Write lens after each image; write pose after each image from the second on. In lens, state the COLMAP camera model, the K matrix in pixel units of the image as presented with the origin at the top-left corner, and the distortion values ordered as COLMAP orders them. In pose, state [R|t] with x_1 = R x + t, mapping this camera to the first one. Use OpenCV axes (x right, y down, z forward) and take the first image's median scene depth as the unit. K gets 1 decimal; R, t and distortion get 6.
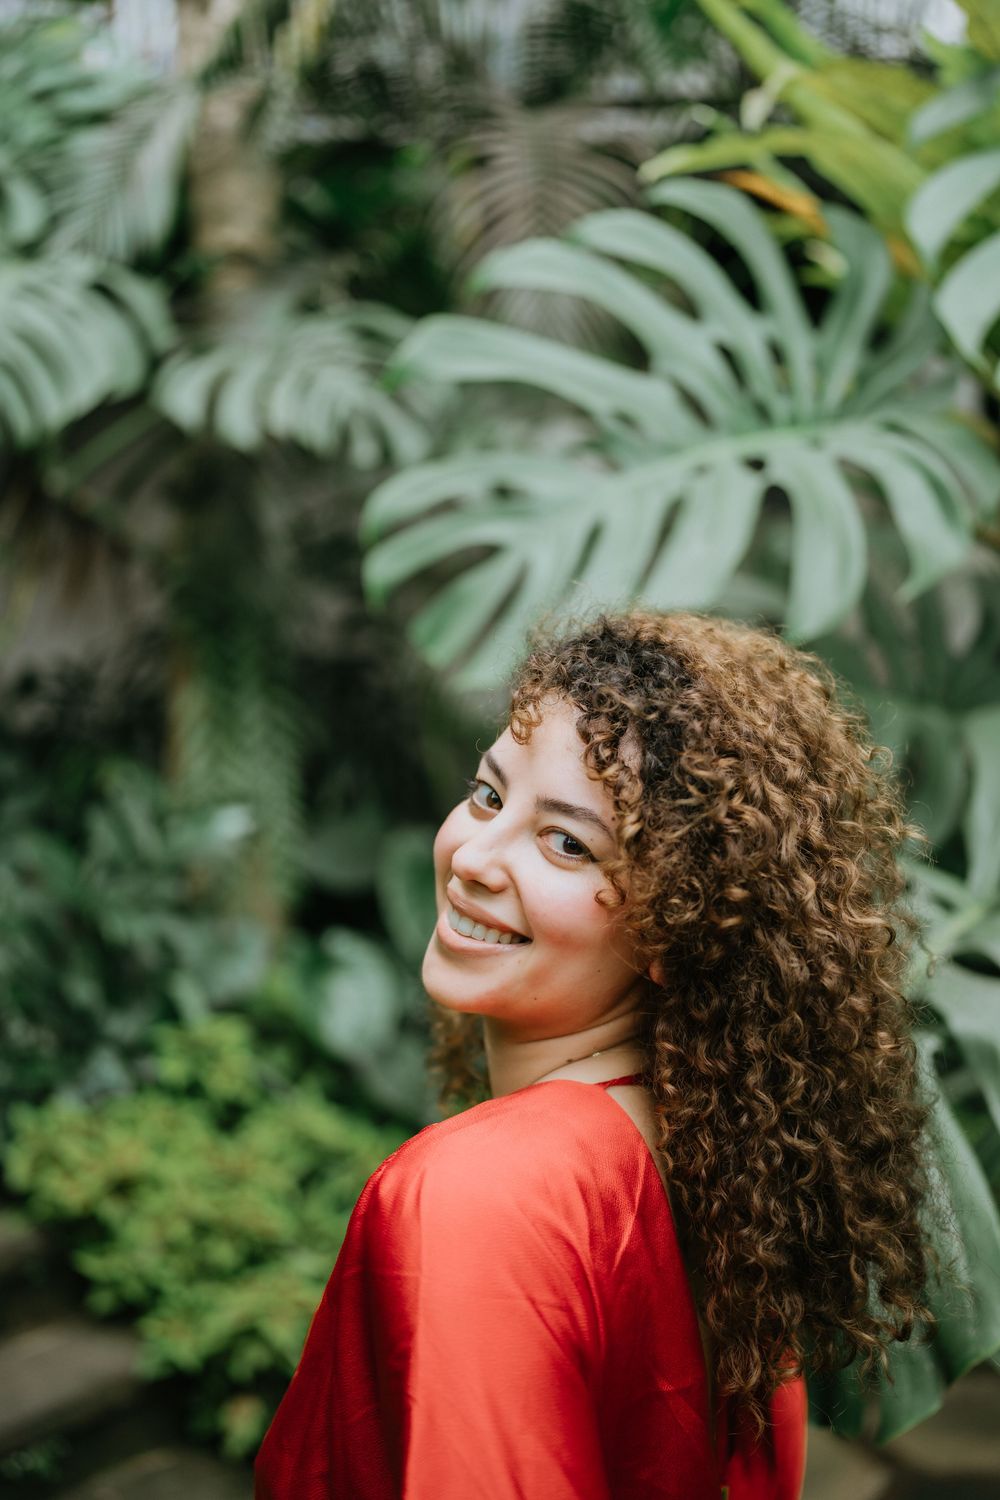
lens RADIAL K [[1526.4, 0, 501.3], [0, 1526.4, 707.5], [0, 0, 1]] dist [-0.108564, 0.226642]
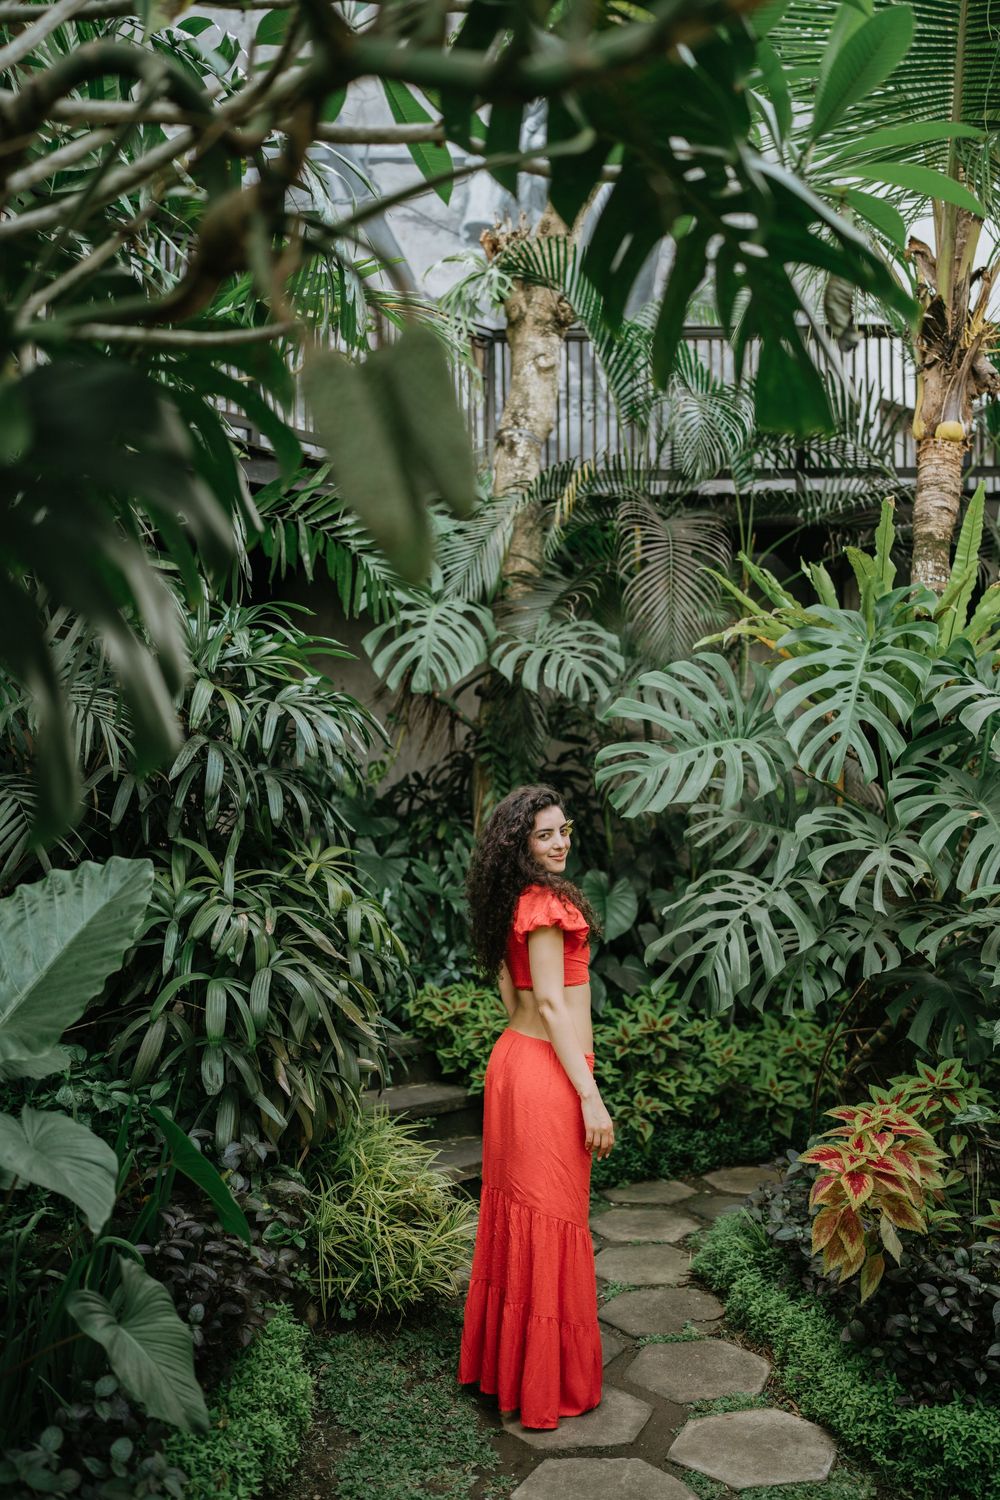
lens RADIAL K [[1460.9, 0, 500.0], [0, 1460.9, 750.0], [0, 0, 1]] dist [-0.040512, 0.189800]
pose [[0.993117, 0.046879, -0.107335, 0.023714], [-0.048085, 0.998806, -0.008674, -0.069290], [0.106800, 0.013776, 0.994185, -1.275103]]
